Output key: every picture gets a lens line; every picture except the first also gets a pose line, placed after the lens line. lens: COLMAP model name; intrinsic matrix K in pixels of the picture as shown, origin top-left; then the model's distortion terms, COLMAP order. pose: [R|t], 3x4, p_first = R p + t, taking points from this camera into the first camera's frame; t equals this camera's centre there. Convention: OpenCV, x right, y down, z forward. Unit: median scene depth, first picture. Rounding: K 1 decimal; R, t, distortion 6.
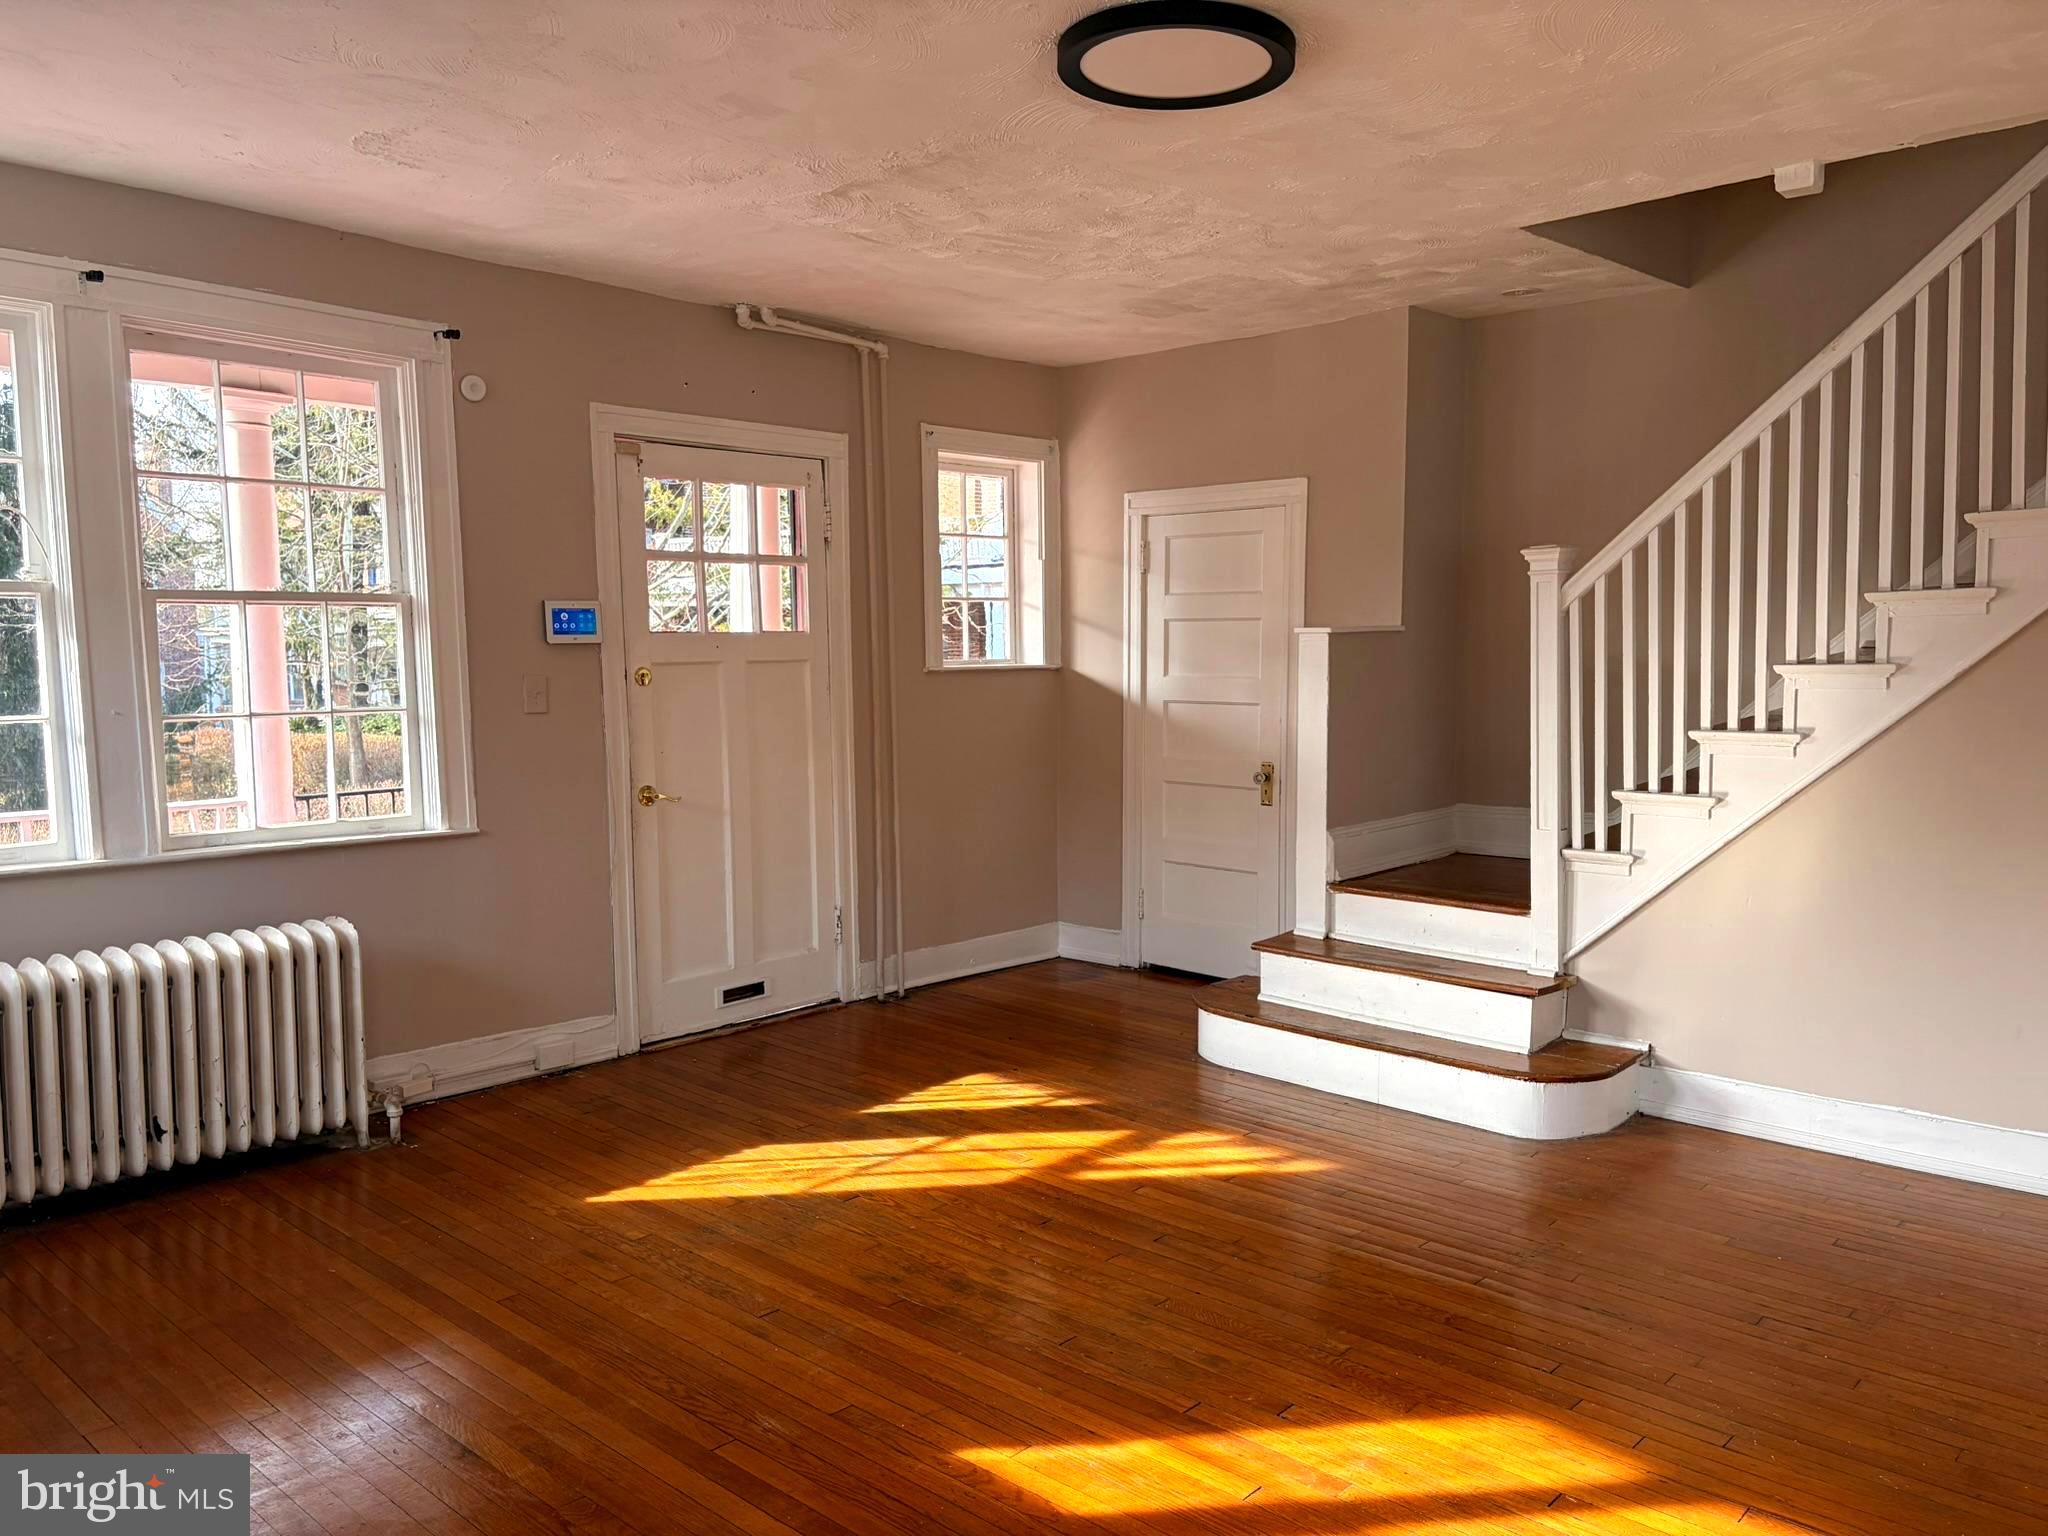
lens RADIAL K [[1541.4, 0, 1023.6], [0, 1541.4, 774.4], [0, 0, 1]] dist [0.061116, -0.068504]
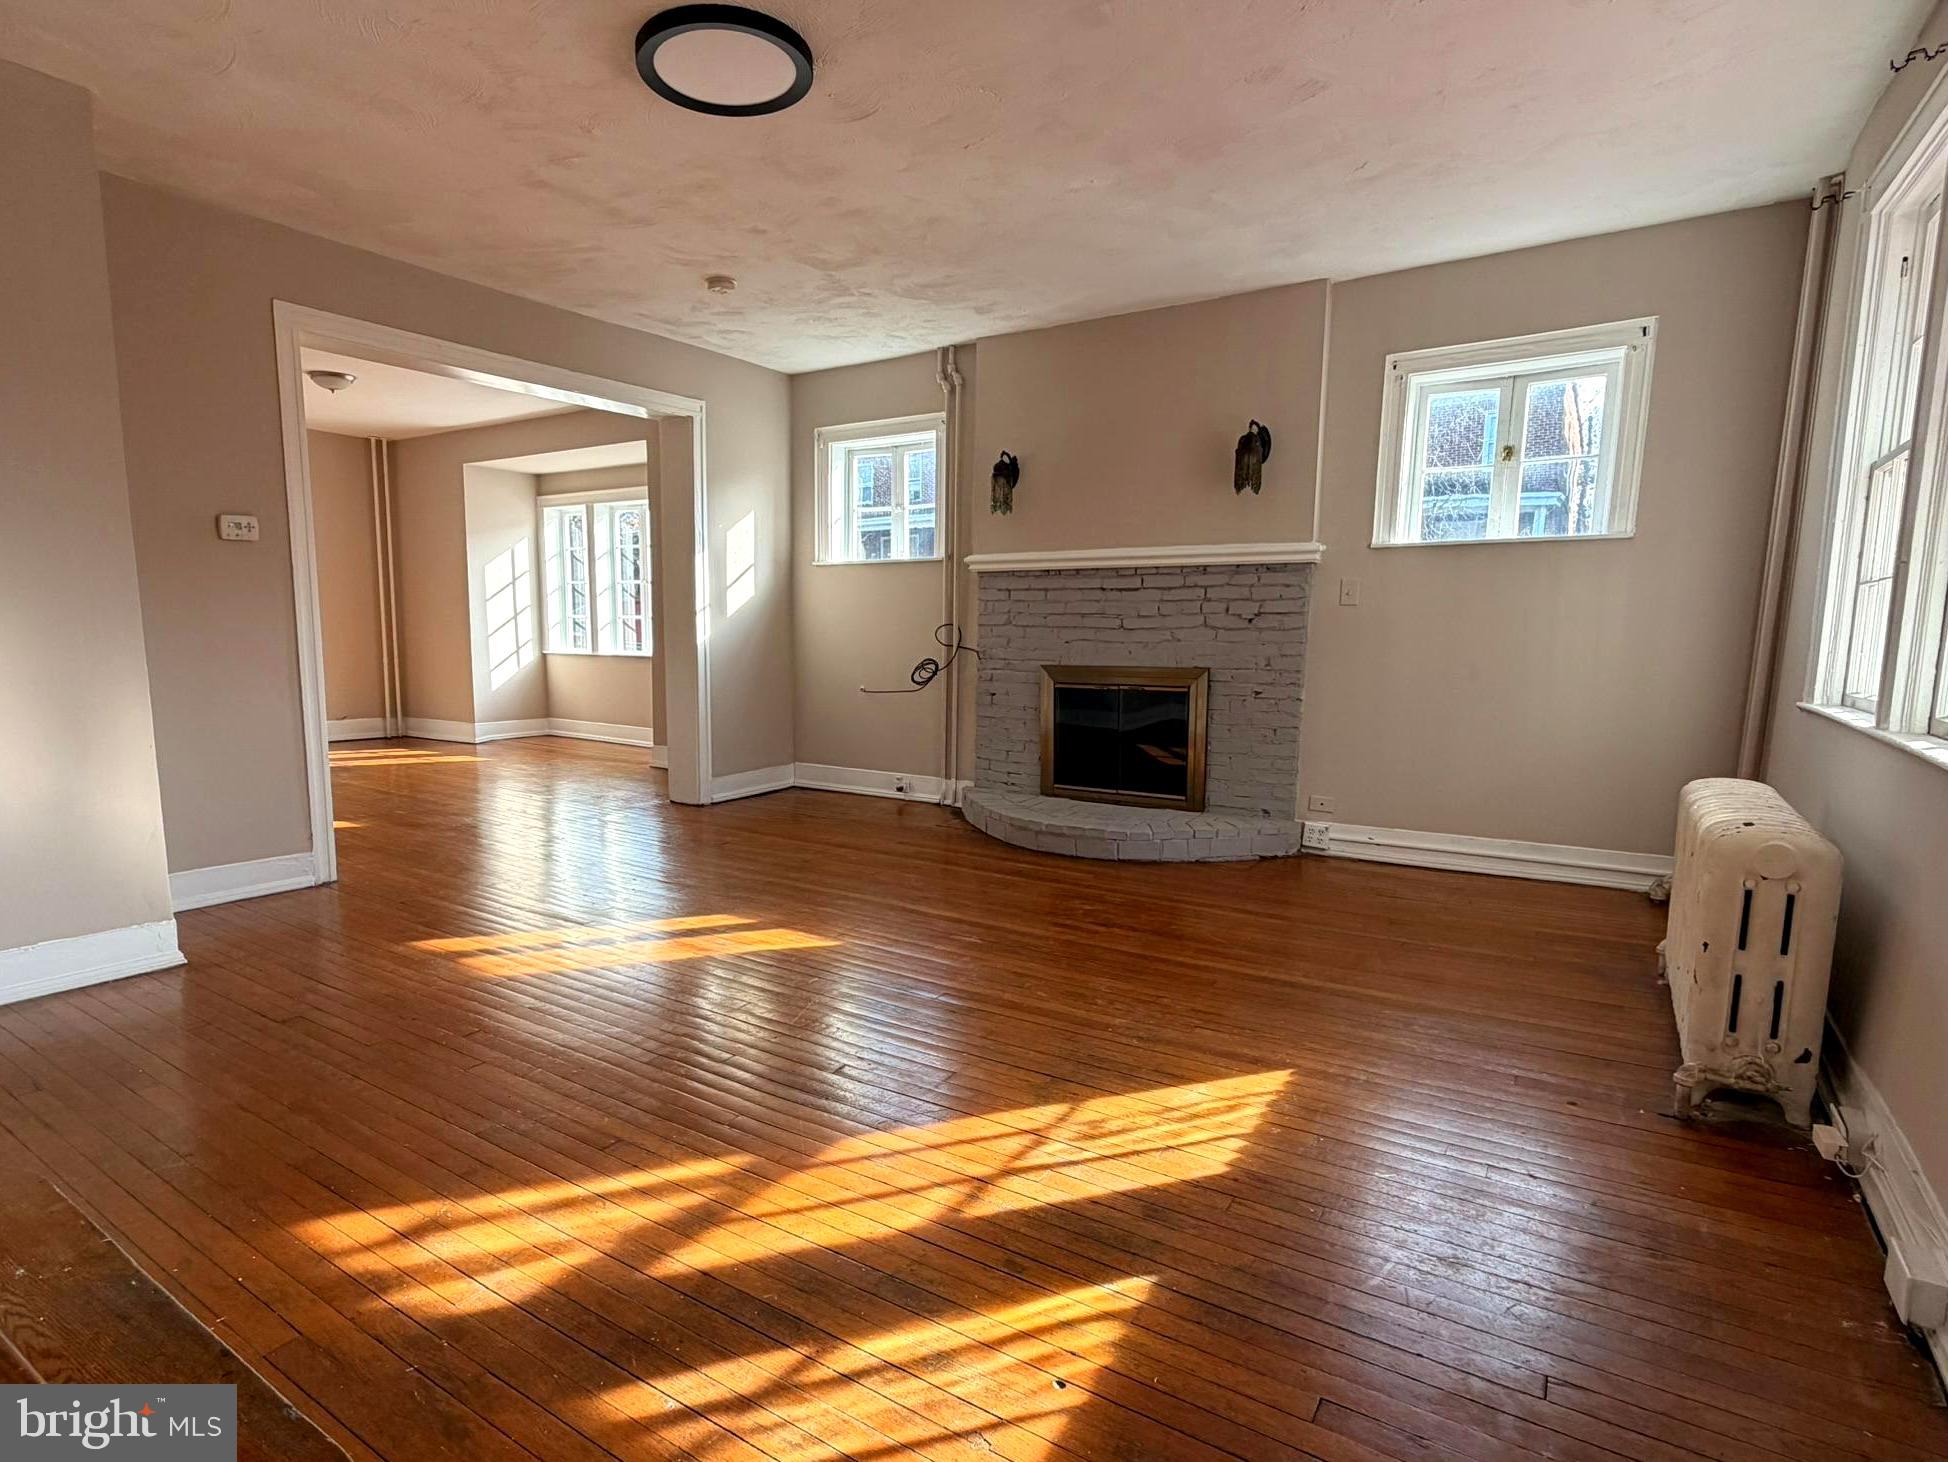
lens RADIAL K [[1009.6, 0, 927.3], [0, 1009.6, 769.7], [0, 0, 1]] dist [-0.000641, 0.000844]
pose [[-0.990026, 0.016602, -0.139906, 0.035770], [-0.015343, 0.974422, 0.224203, -0.037851], [0.140049, 0.224113, -0.964448, 1.267420]]
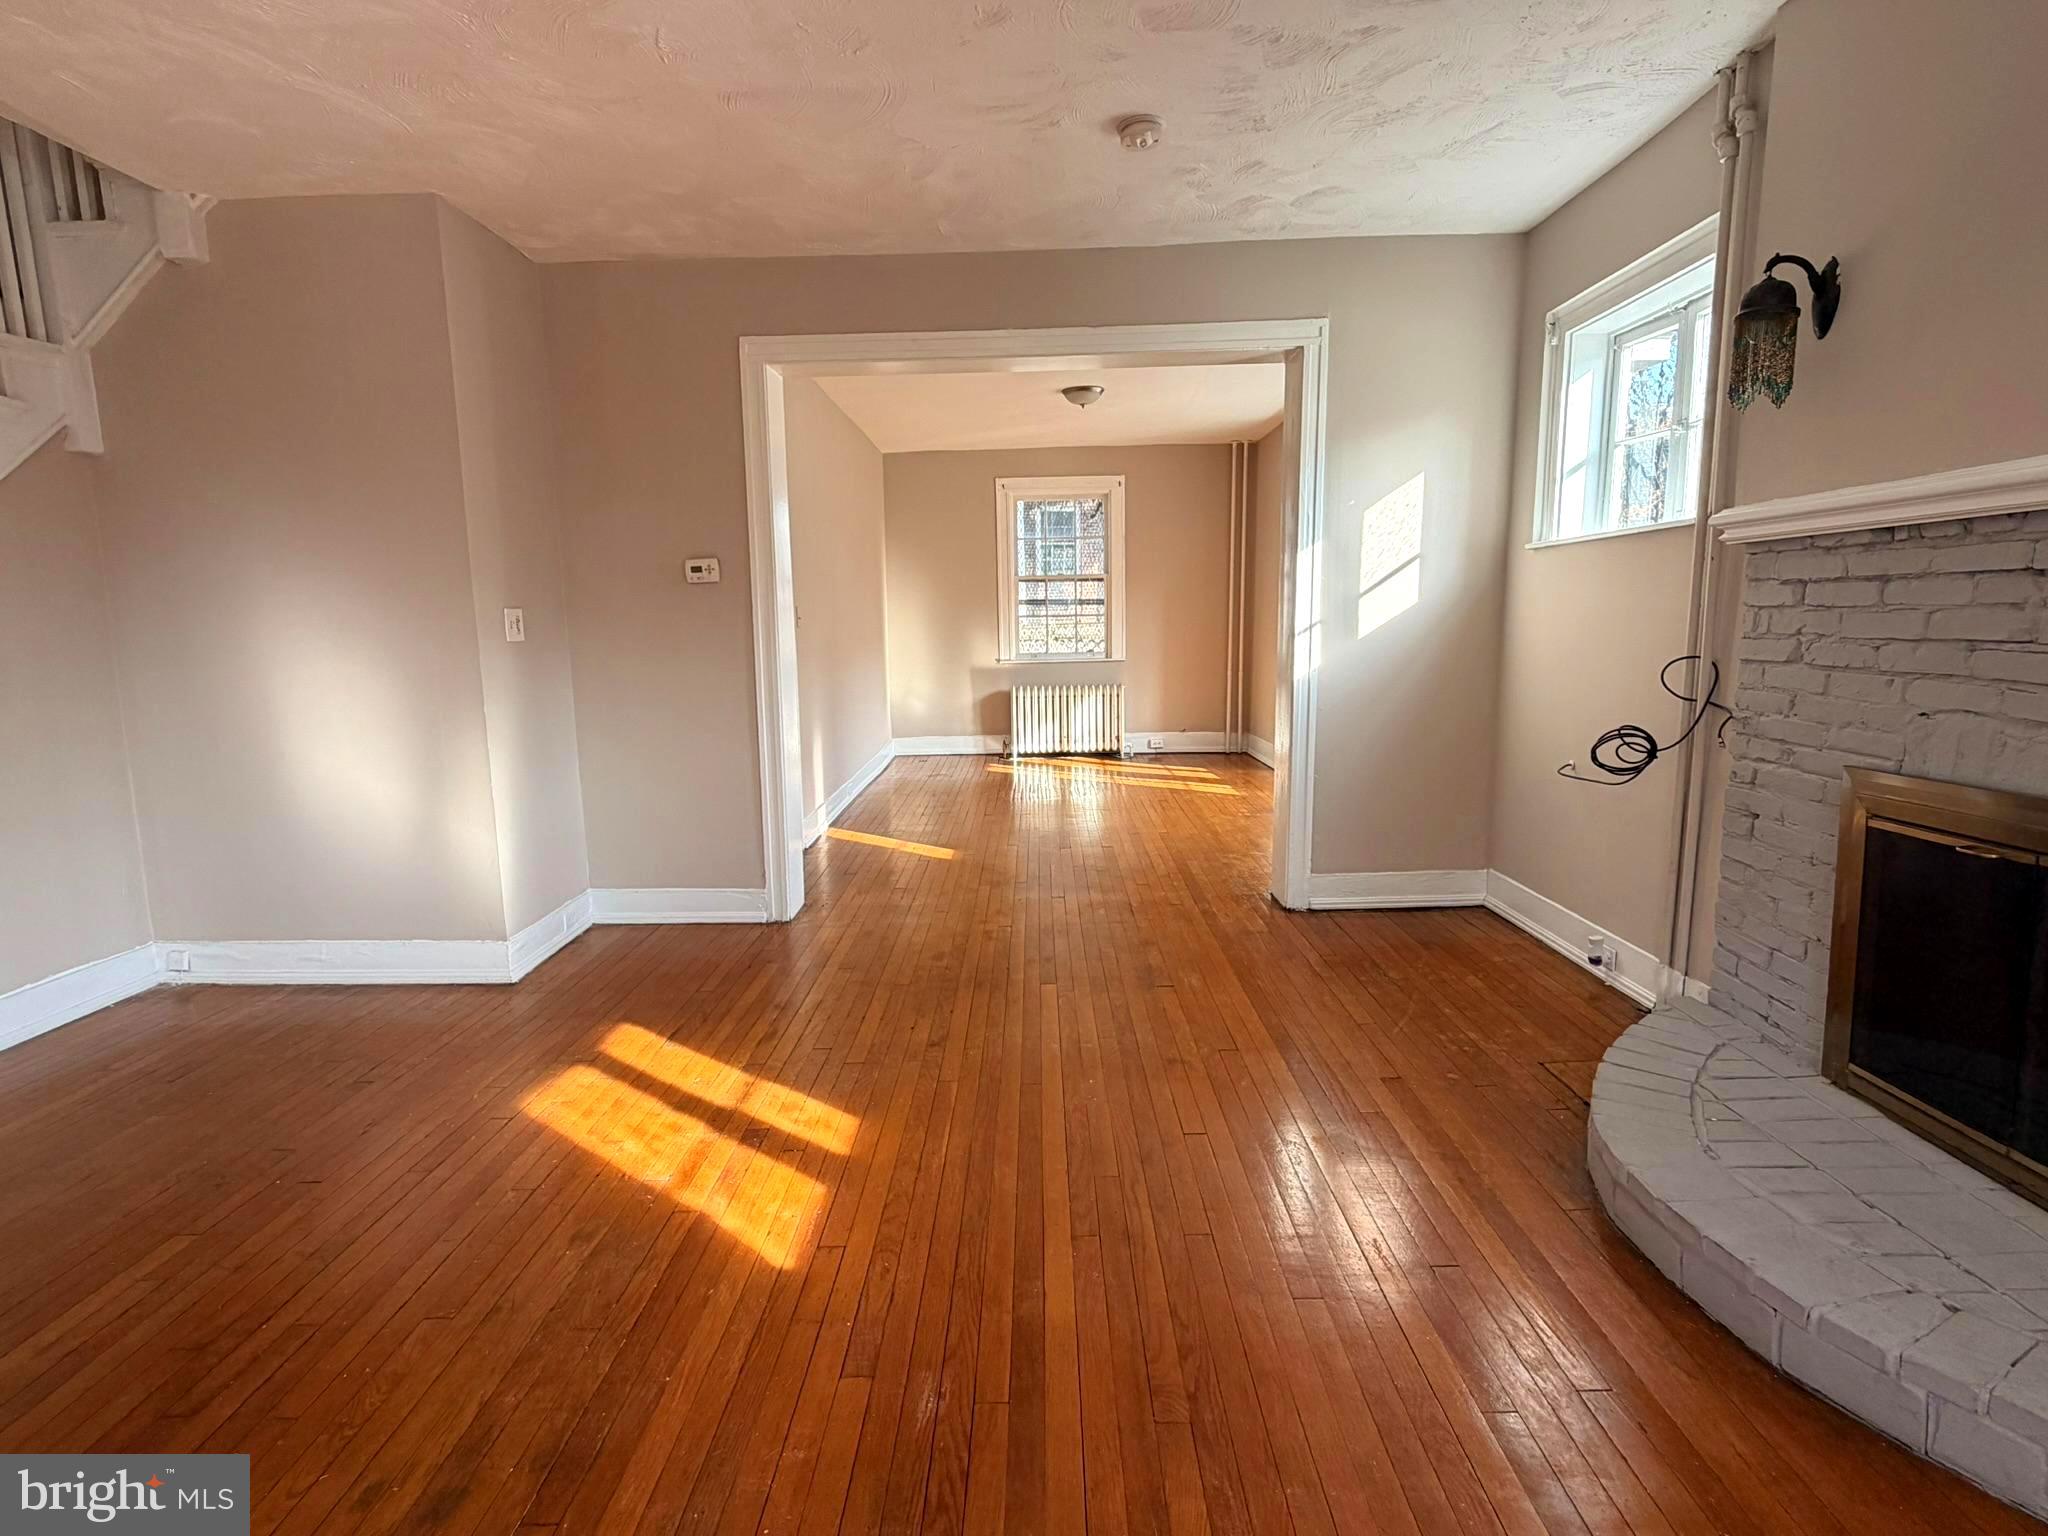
lens RADIAL K [[1006.6, 0, 1024.5], [0, 1006.6, 770.6], [0, 0, 1]] dist [0.001469, -0.001198]
pose [[-0.663850, -0.096008, 0.741678, -0.343263], [0.081839, 0.976444, 0.199649, -0.020292], [-0.743374, 0.193235, -0.640355, 0.738685]]
